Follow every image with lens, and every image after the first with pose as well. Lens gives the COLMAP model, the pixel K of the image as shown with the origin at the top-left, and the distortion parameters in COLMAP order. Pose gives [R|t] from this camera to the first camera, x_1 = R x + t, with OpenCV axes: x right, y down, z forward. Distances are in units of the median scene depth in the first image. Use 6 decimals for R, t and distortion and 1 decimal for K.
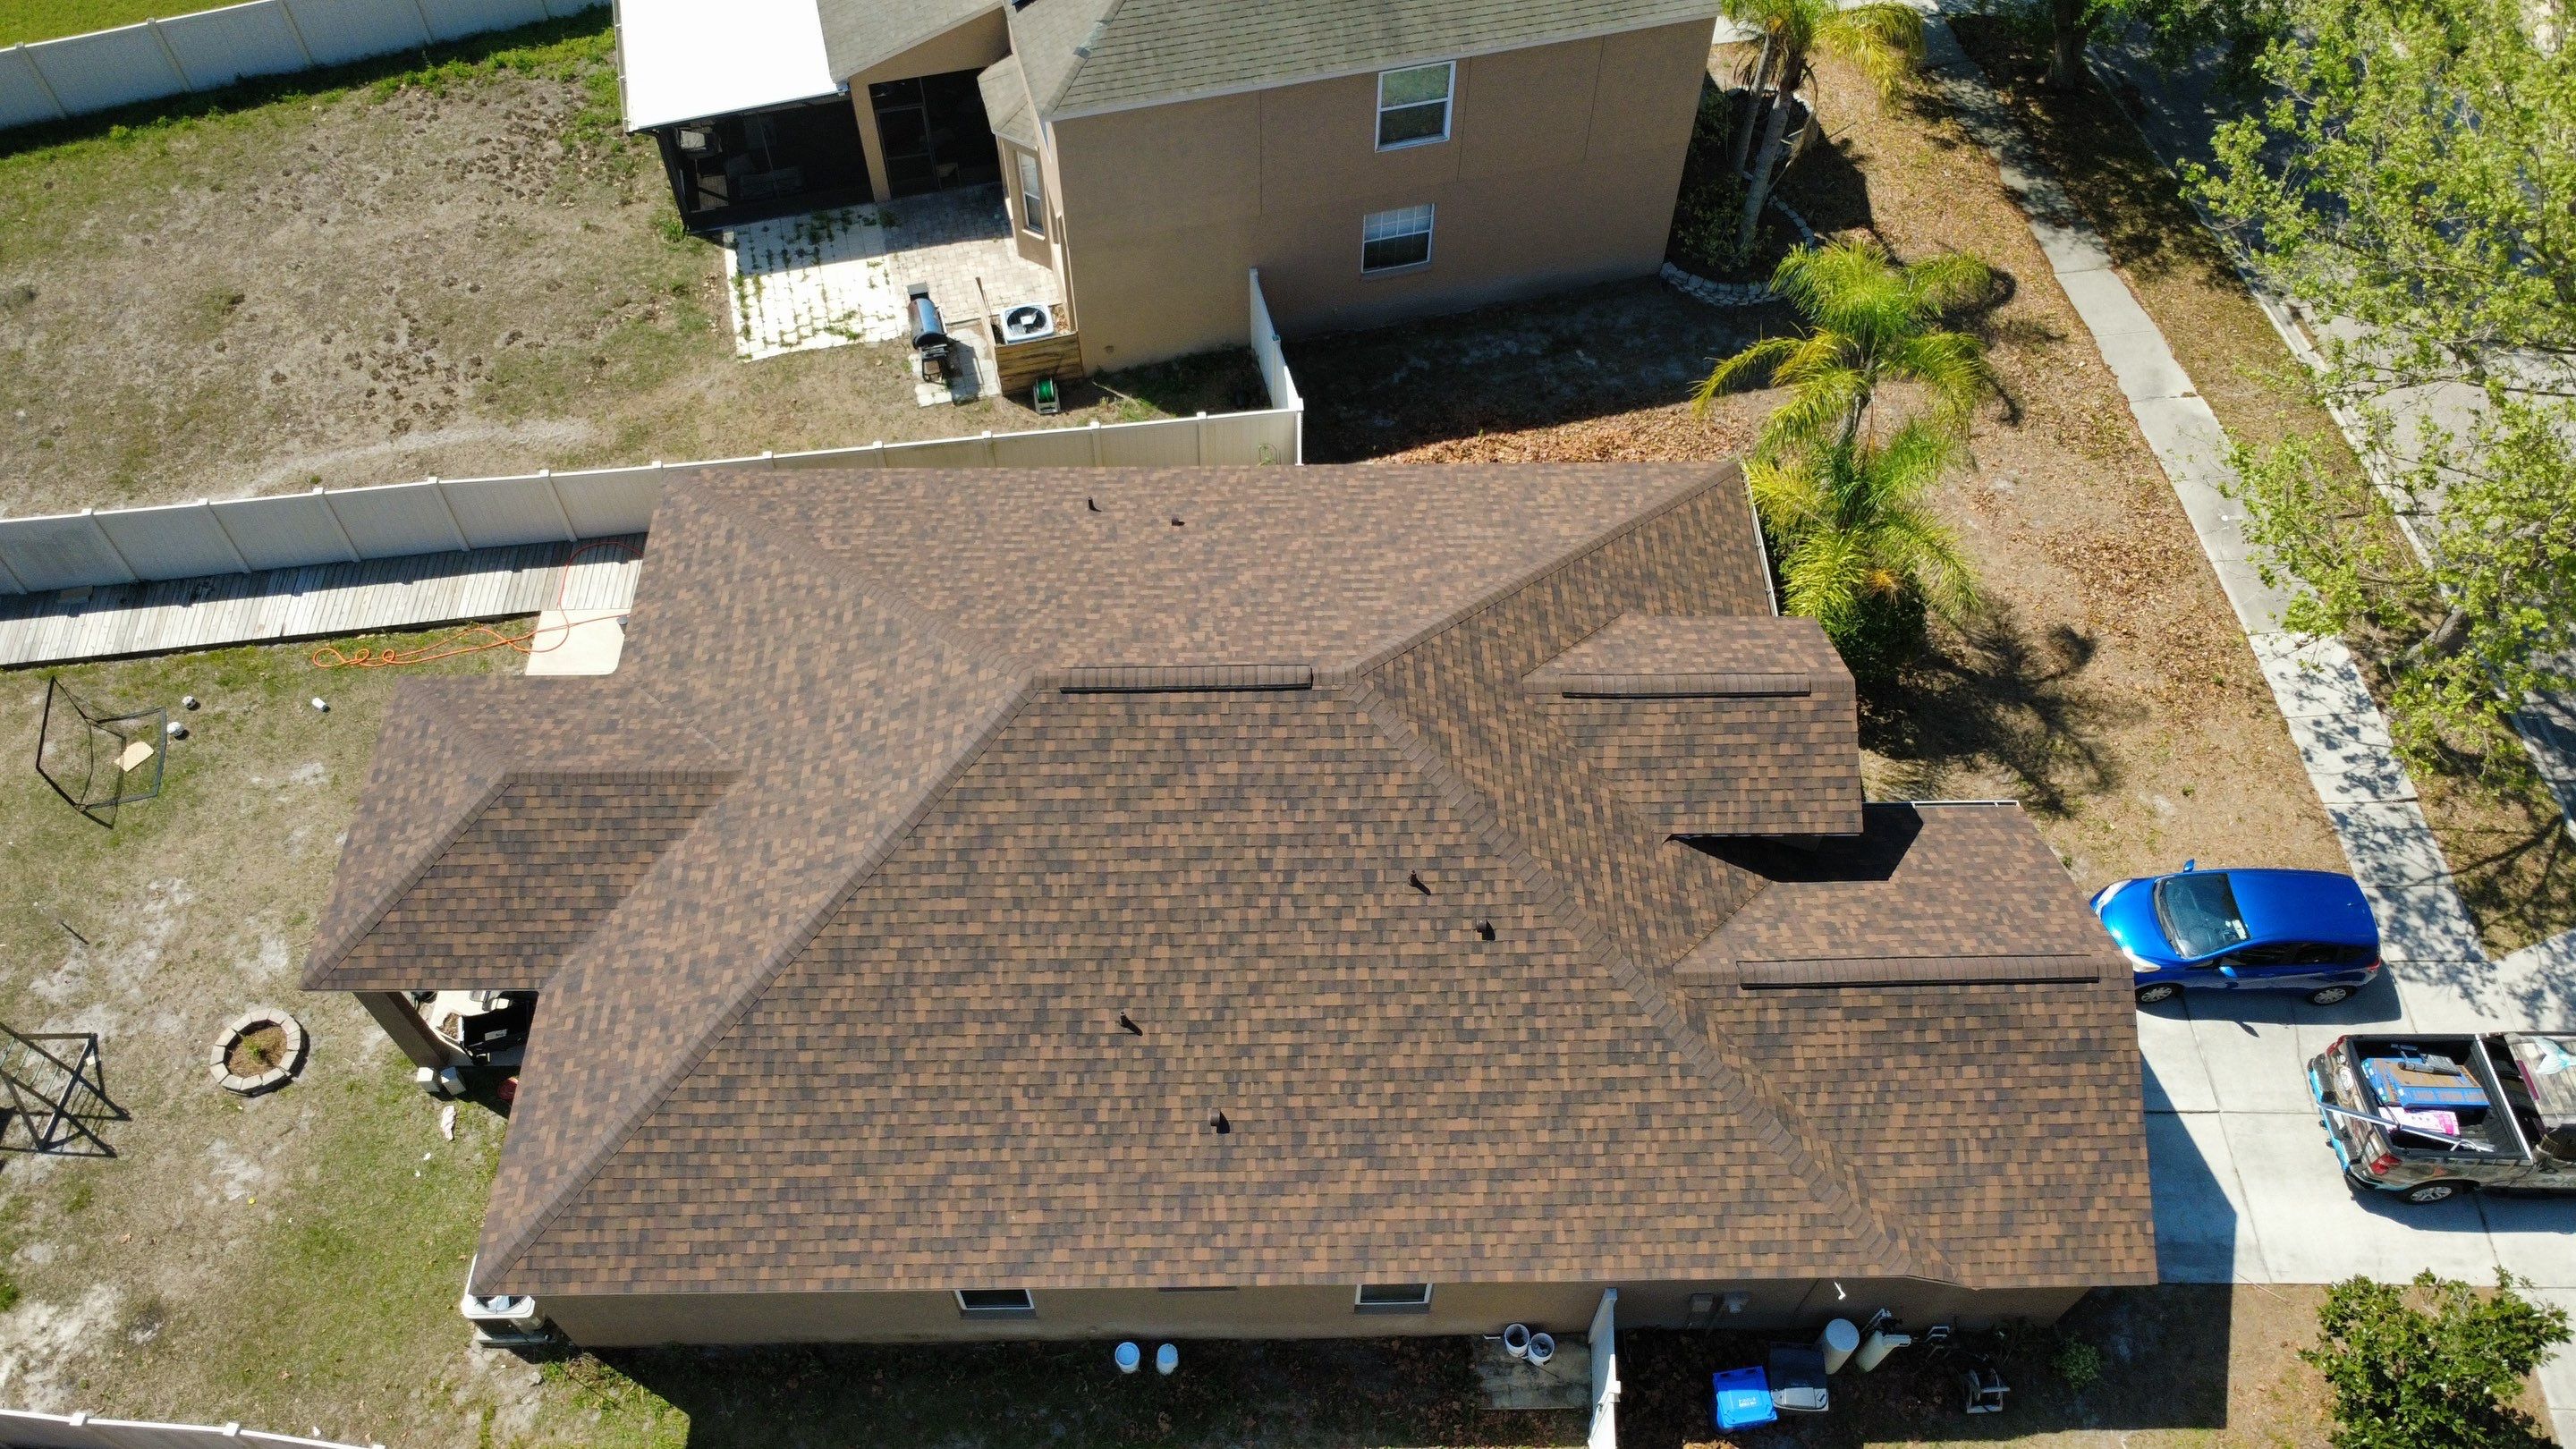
lens RADIAL K [[1867.2, 0, 1283.6], [0, 1867.2, 727.6], [0, 0, 1]] dist [0.001046, 0.000548]
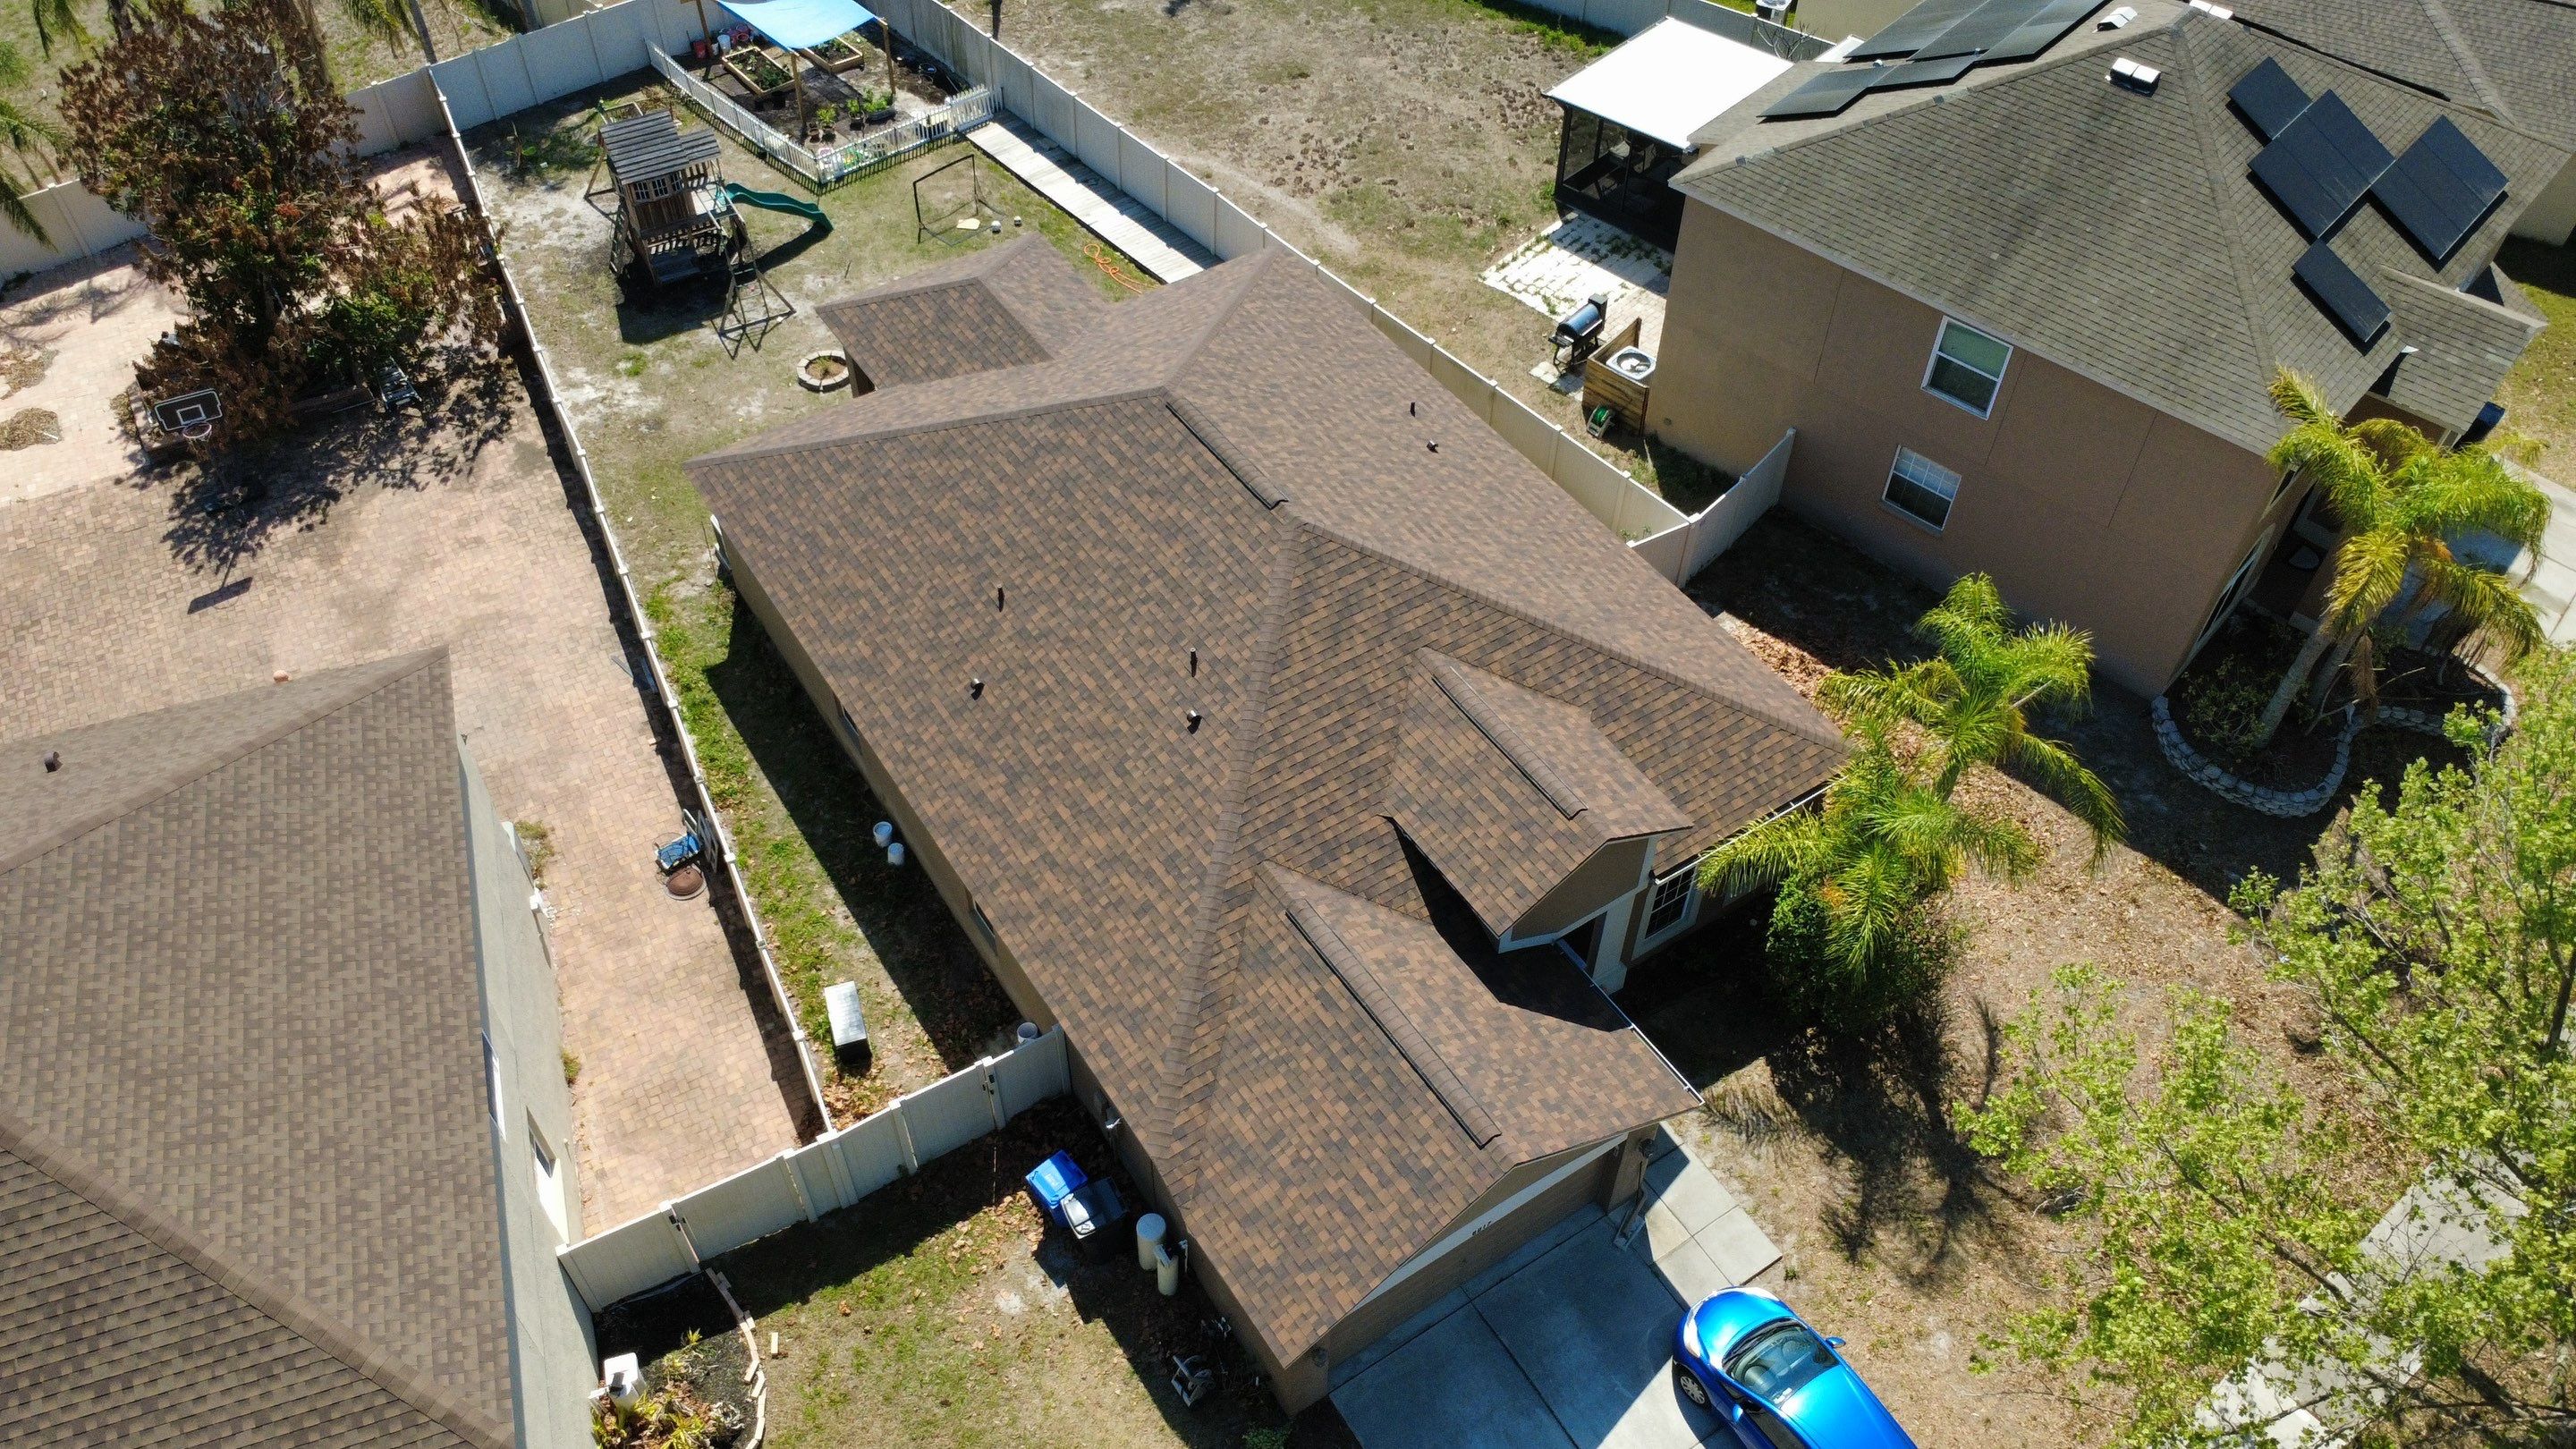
lens RADIAL K [[1867.2, 0, 1283.6], [0, 1867.2, 727.6], [0, 0, 1]] dist [0.001046, 0.000548]
pose [[0.536971, 0.623925, -0.567785, 0.723241], [-0.691807, 0.710849, 0.126872, -0.072644], [0.482769, 0.324671, 0.813341, 0.041430]]
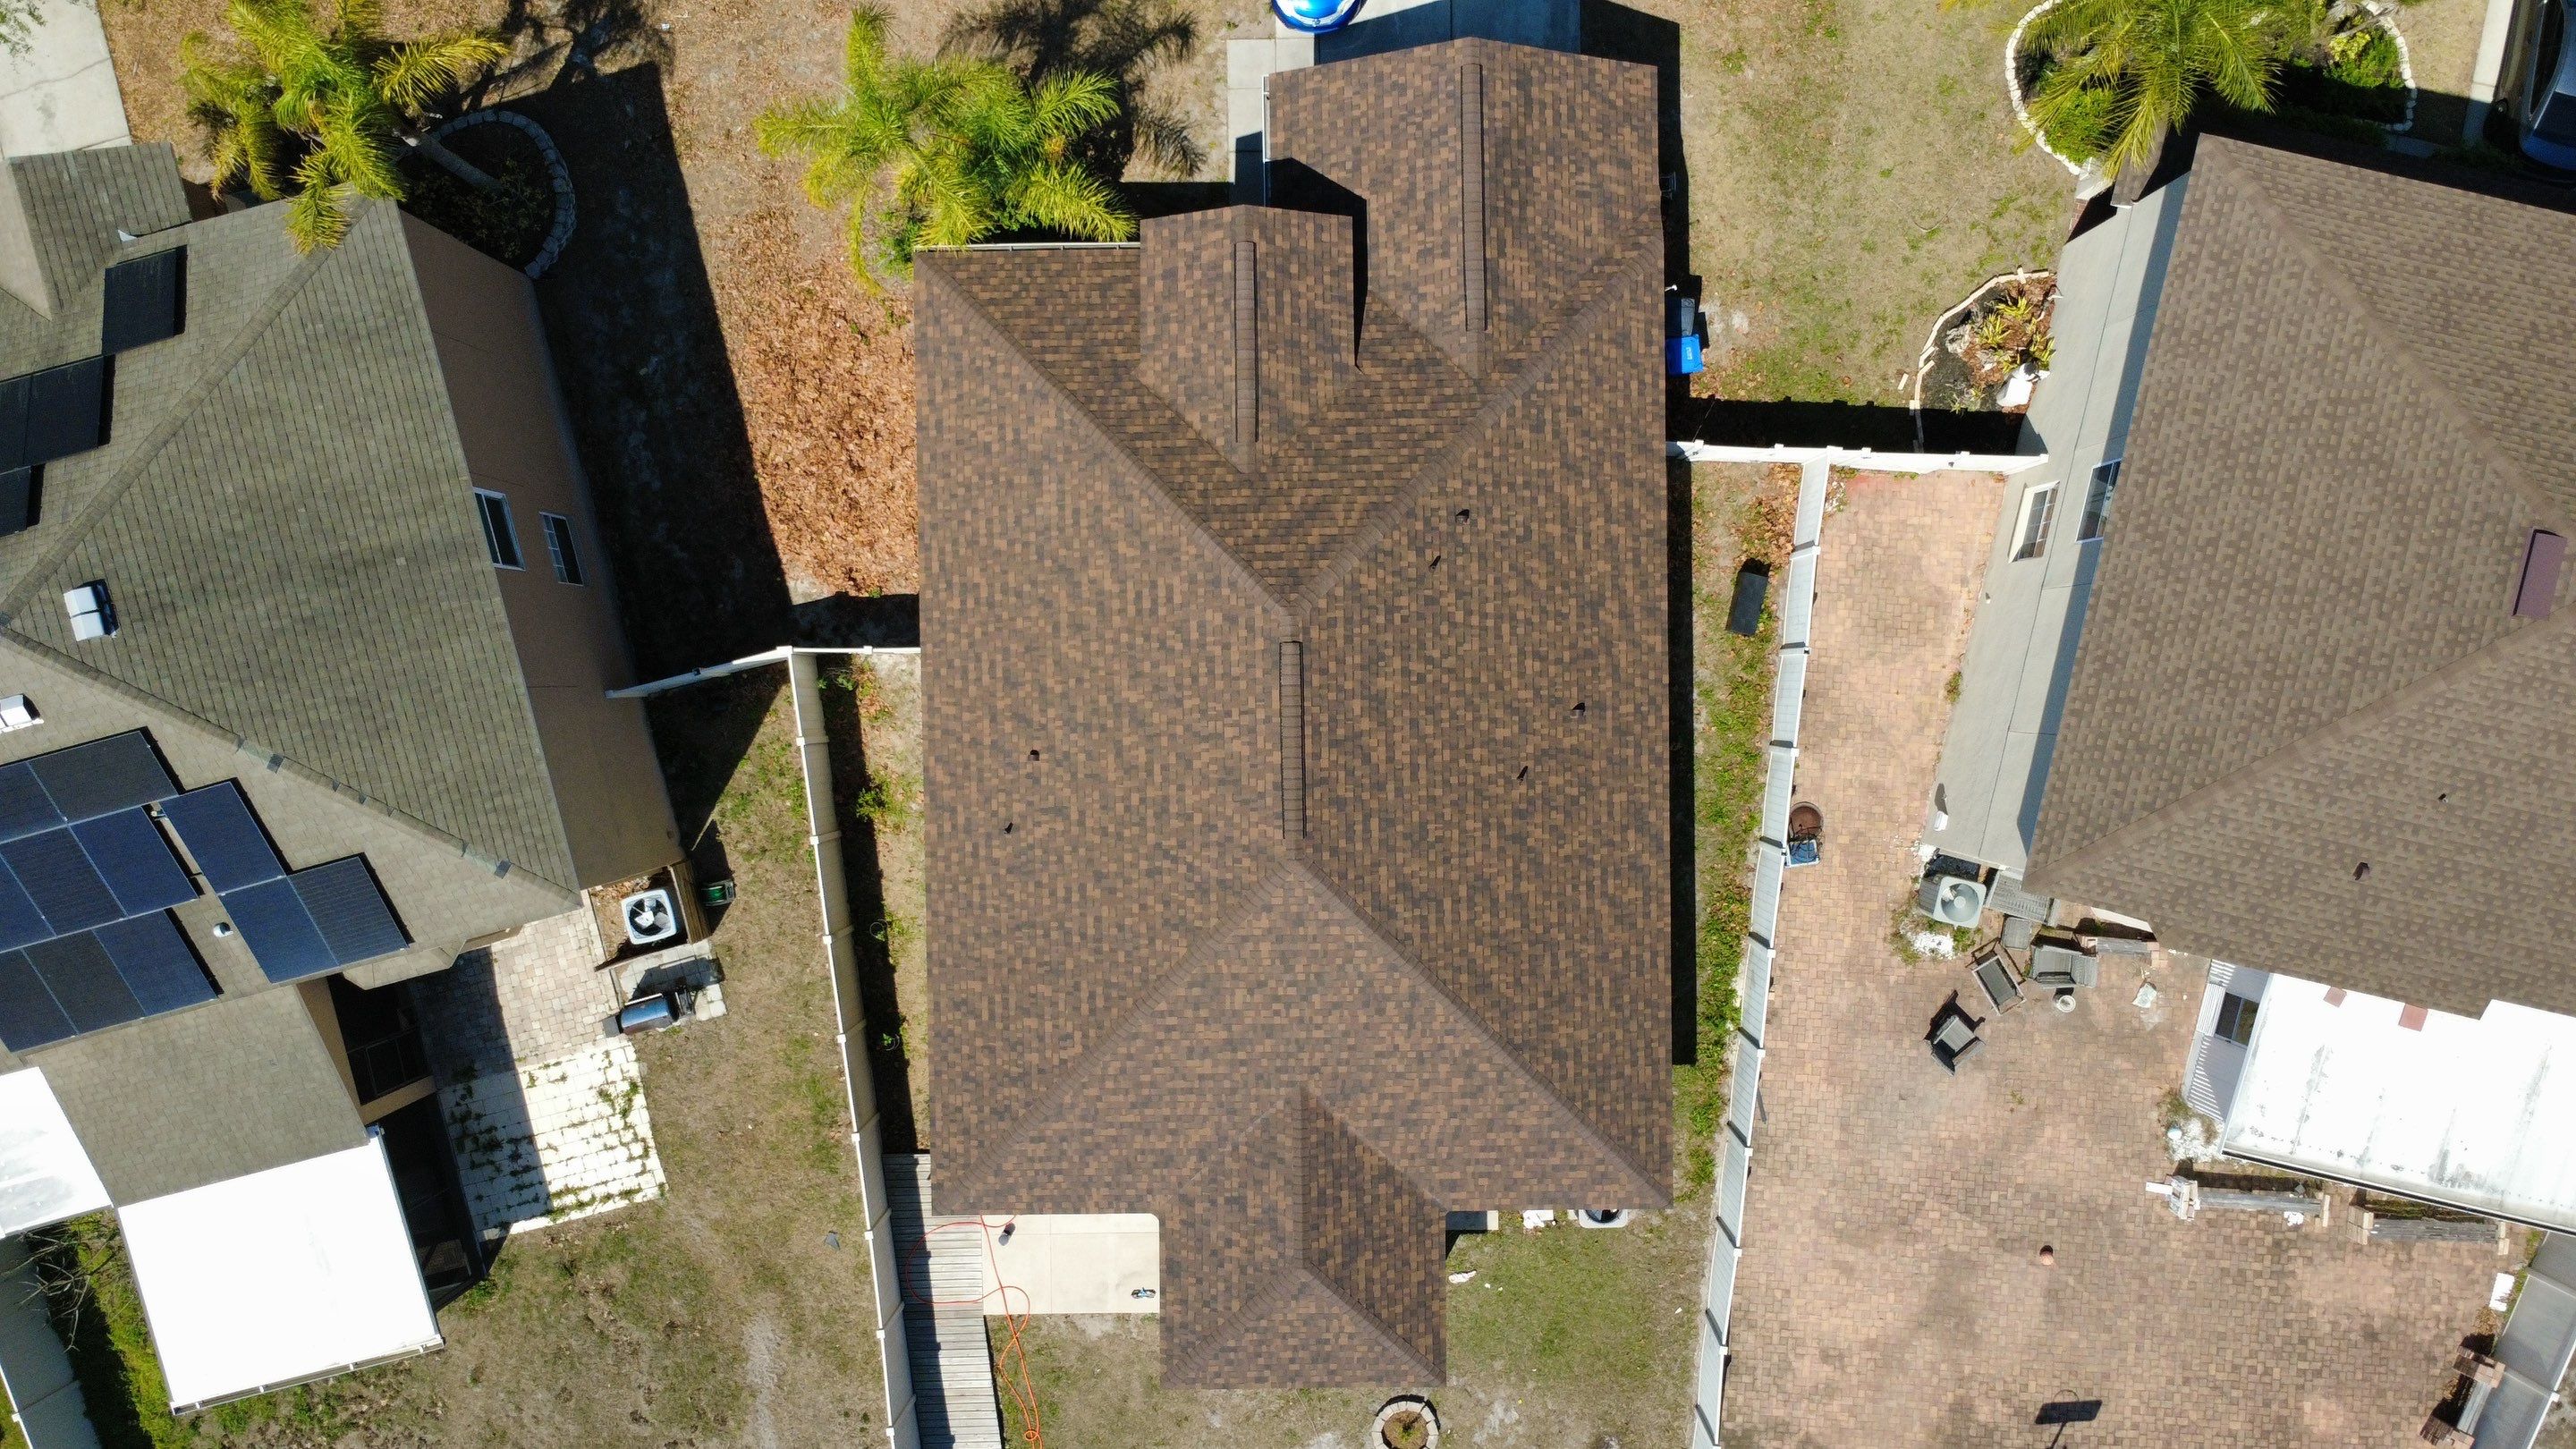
lens RADIAL K [[1860.4, 0, 1284.9], [0, 1860.4, 721.0], [0, 0, 1]] dist [0.002764, -0.006172]
pose [[0.000790, -0.999647, -0.026543, -0.004645], [0.826861, -0.014275, 0.562224, -0.668335], [-0.562405, -0.022391, 0.826559, -0.044350]]
